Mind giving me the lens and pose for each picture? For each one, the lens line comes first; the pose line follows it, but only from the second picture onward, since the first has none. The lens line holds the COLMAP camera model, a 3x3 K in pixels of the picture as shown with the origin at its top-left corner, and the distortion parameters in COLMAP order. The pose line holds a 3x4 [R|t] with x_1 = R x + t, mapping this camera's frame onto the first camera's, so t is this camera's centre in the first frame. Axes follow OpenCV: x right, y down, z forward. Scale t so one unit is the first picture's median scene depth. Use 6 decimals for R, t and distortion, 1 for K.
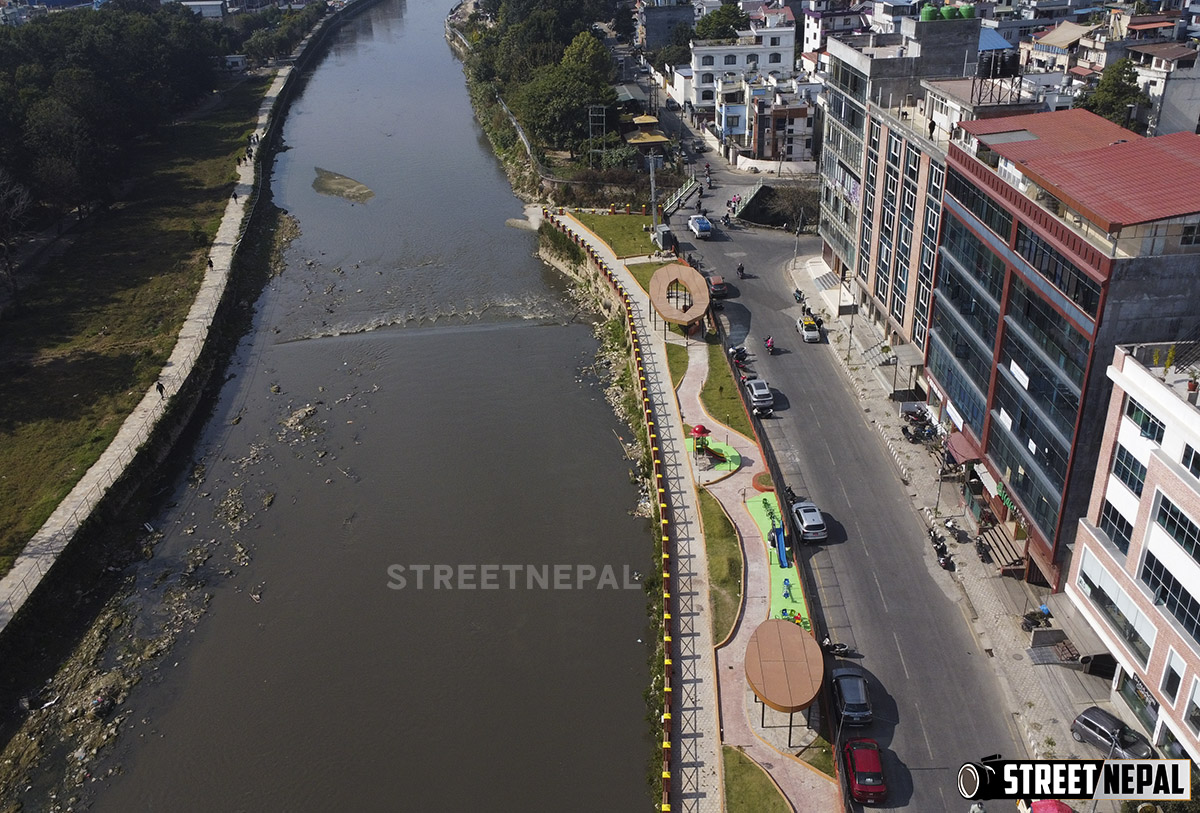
lens RADIAL K [[1083.3, 0, 568.3], [0, 1083.3, 411.6], [0, 0, 1]] dist [0.004870, 0.003694]
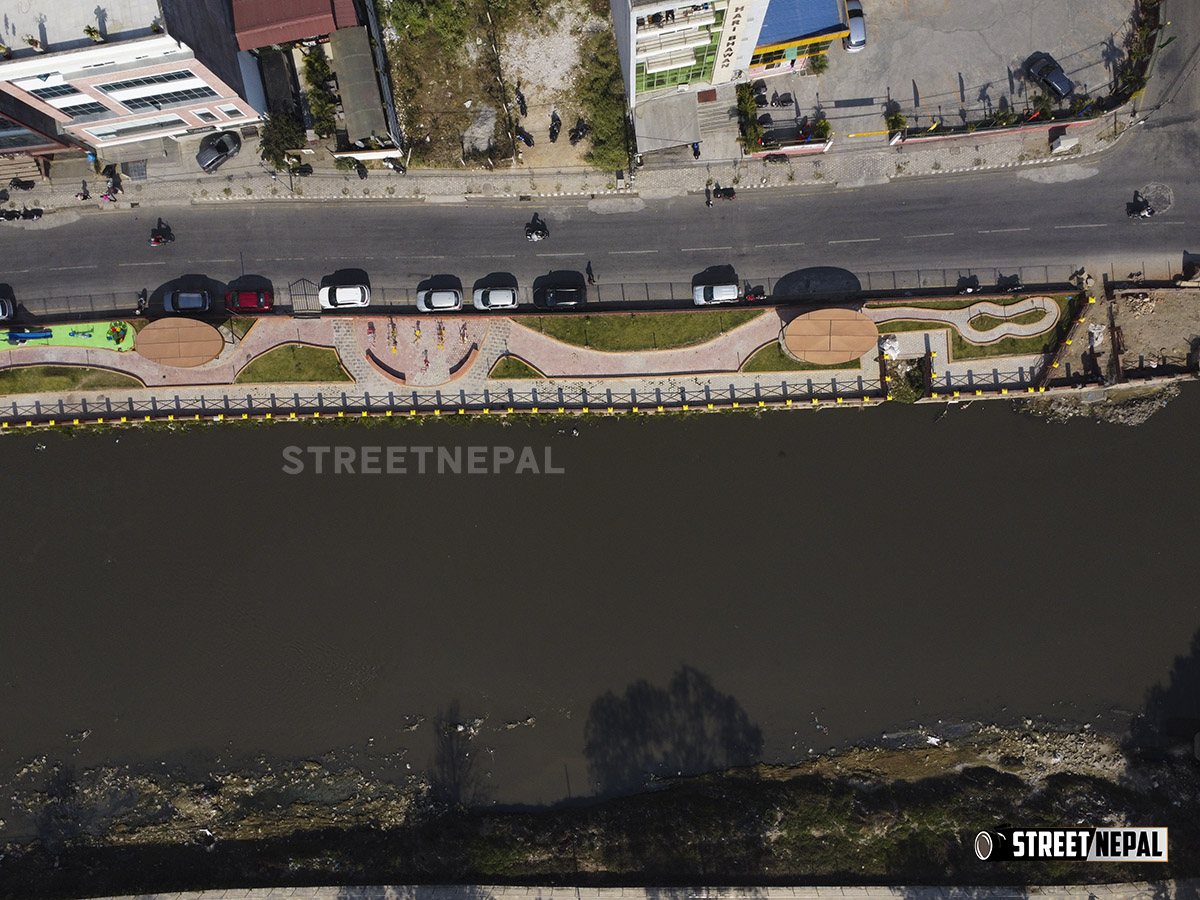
lens RADIAL K [[897.1, 0, 589.3], [0, 897.1, 461.8], [0, 0, 1]] dist [0.006531, 0.003867]
pose [[-0.106600, -0.994156, 0.017061, -0.033910], [0.487864, -0.037345, 0.872120, -0.368683], [-0.866386, 0.101292, 0.488994, -0.075786]]
